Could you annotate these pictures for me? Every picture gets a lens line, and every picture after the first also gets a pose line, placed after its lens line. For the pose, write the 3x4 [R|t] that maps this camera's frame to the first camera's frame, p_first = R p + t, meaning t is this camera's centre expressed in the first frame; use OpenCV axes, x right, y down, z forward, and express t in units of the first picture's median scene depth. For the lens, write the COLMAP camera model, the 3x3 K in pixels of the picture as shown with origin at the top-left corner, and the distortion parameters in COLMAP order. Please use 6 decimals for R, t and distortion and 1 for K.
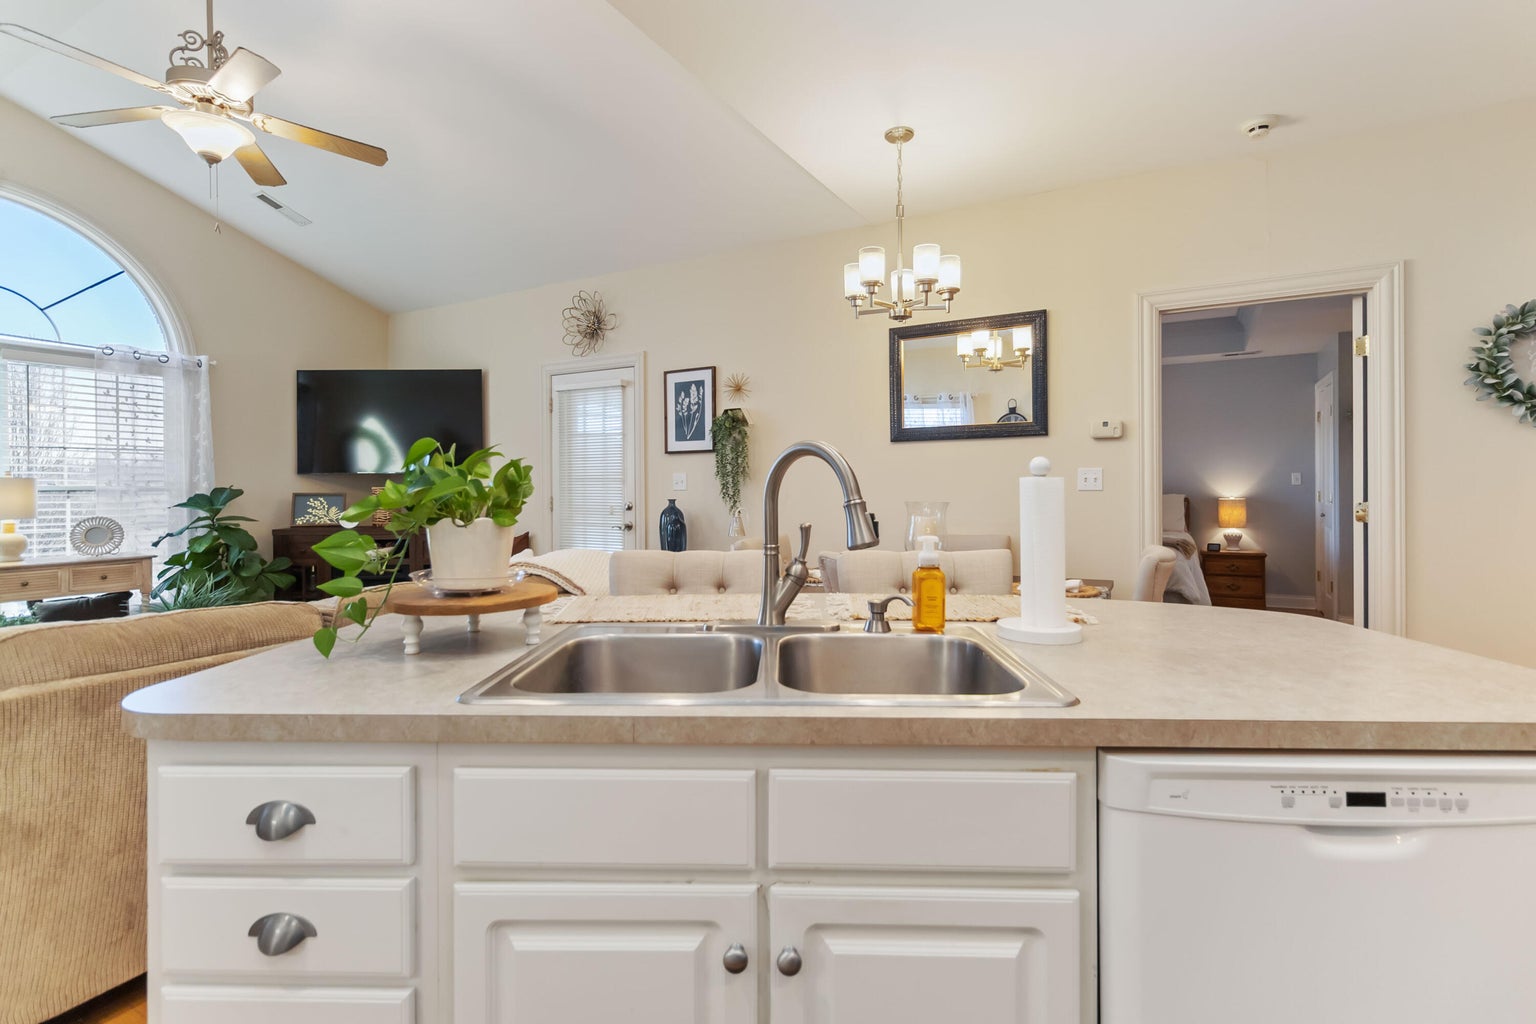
lens RADIAL K [[744.7, 0, 780.4], [0, 744.7, 491.0], [0, 0, 1]] dist [0.001664, 0.001972]
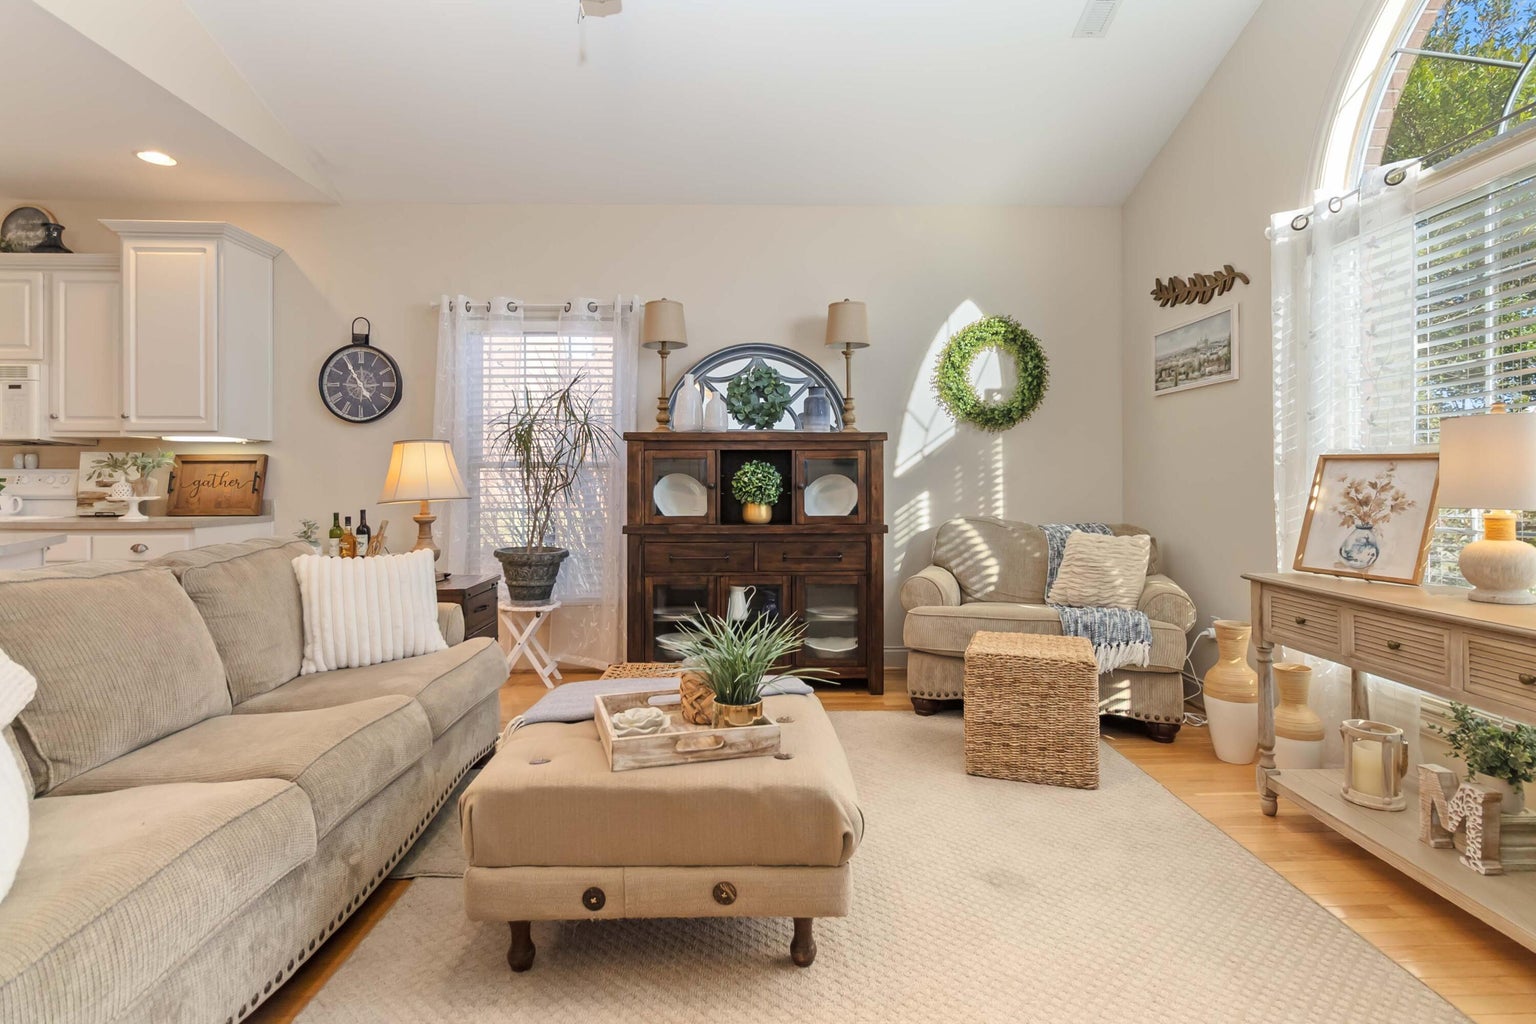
lens RADIAL K [[744.7, 0, 772.4], [0, 744.7, 476.2], [0, 0, 1]] dist [0.001664, 0.001972]
pose [[-0.861747, 0.004307, -0.507320, -0.389938], [0.004975, 0.999988, 0.000039, 0.014330], [0.507313, -0.002491, -0.861758, 1.062238]]
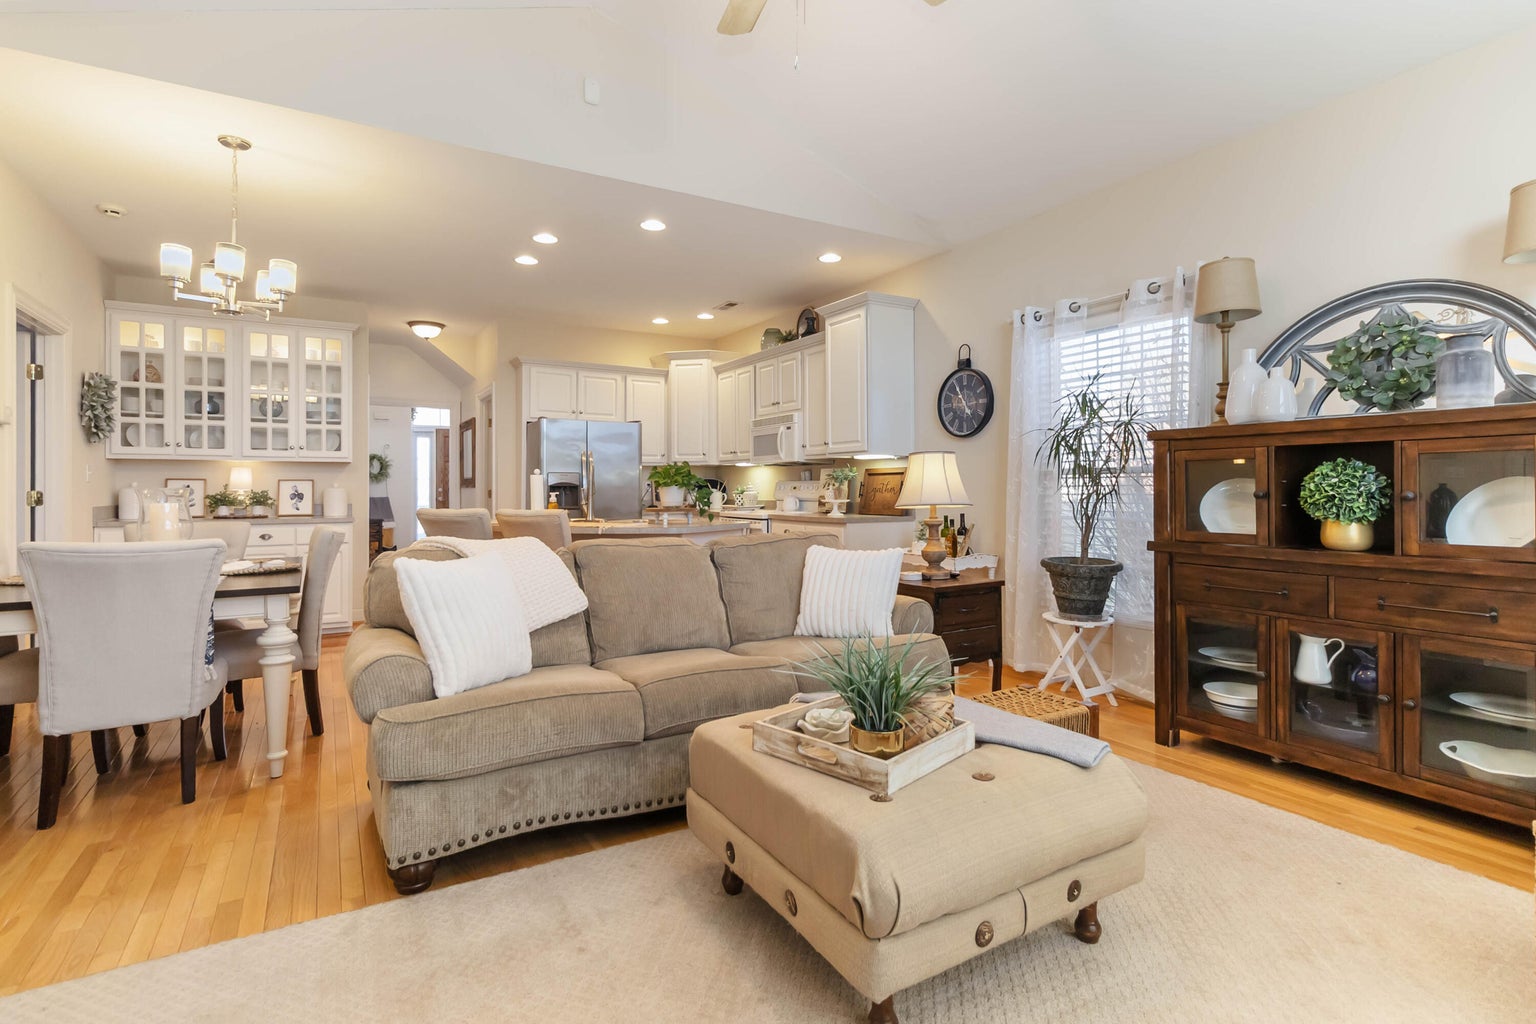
lens RADIAL K [[744.7, 0, 770.9], [0, 744.7, 493.9], [0, 0, 1]] dist [0.001664, 0.001972]
pose [[-0.867248, 0.004761, 0.497853, -0.704223], [0.009349, 0.999934, 0.006722, 0.015867], [-0.497788, 0.010484, -0.867235, 1.055349]]
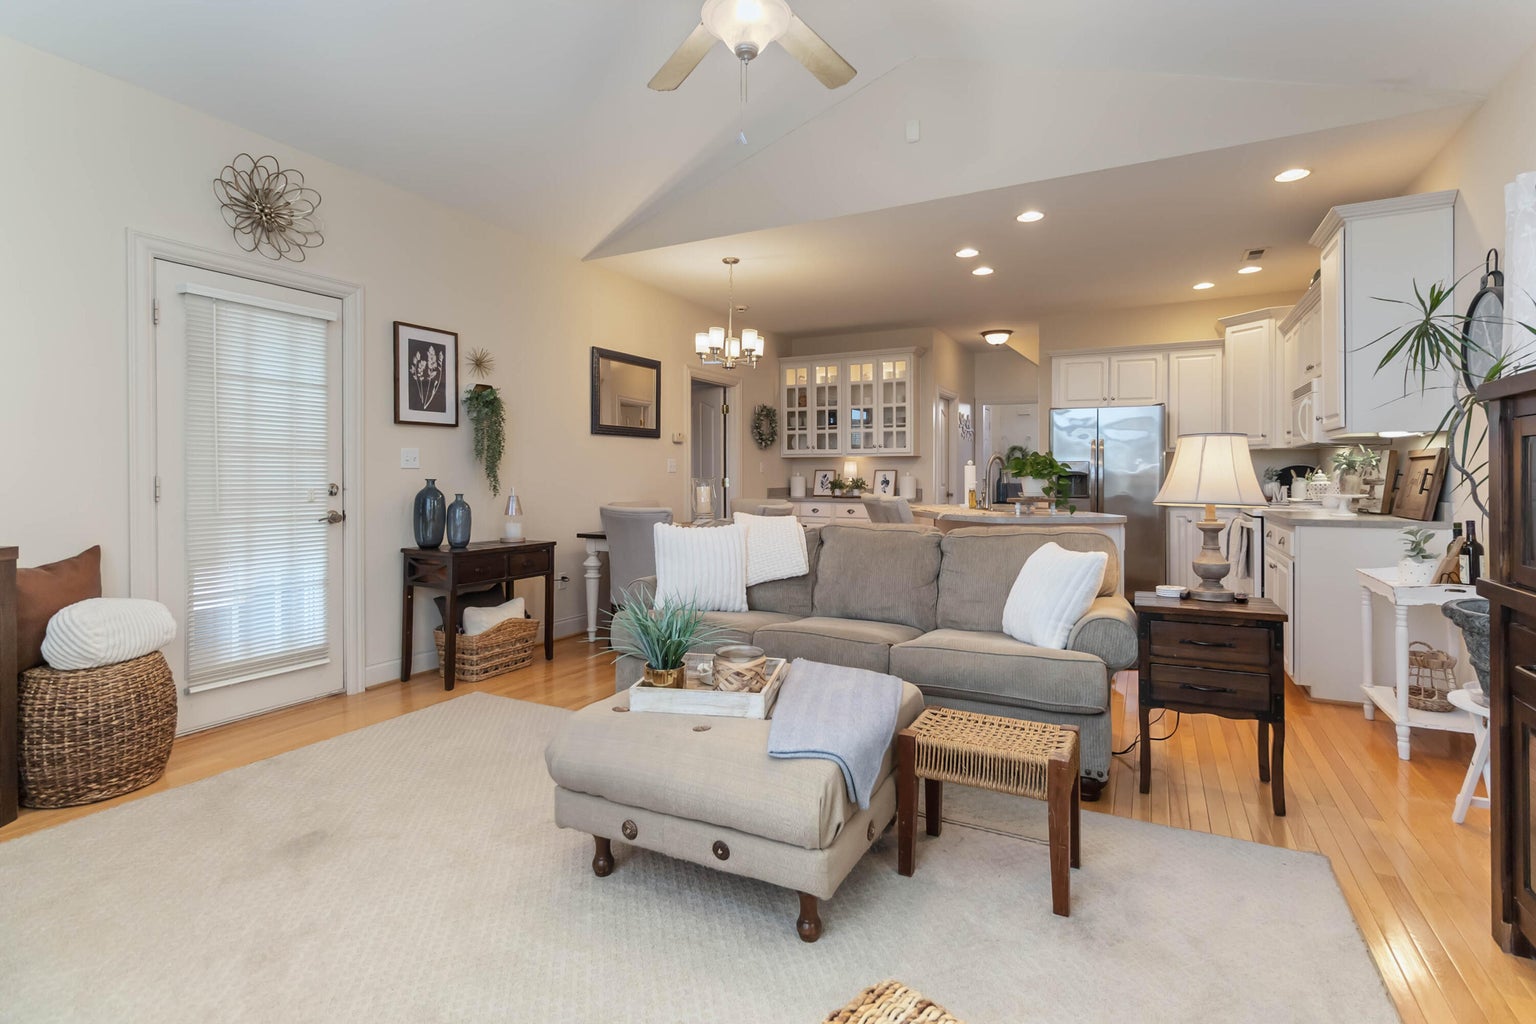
lens RADIAL K [[744.7, 0, 776.2], [0, 744.7, 472.9], [0, 0, 1]] dist [0.001664, 0.001972]
pose [[-0.044098, 0.010461, 0.998972, -1.045095], [0.004344, 0.999938, -0.010279, 0.015075], [-0.999018, 0.003886, -0.044141, 0.665956]]
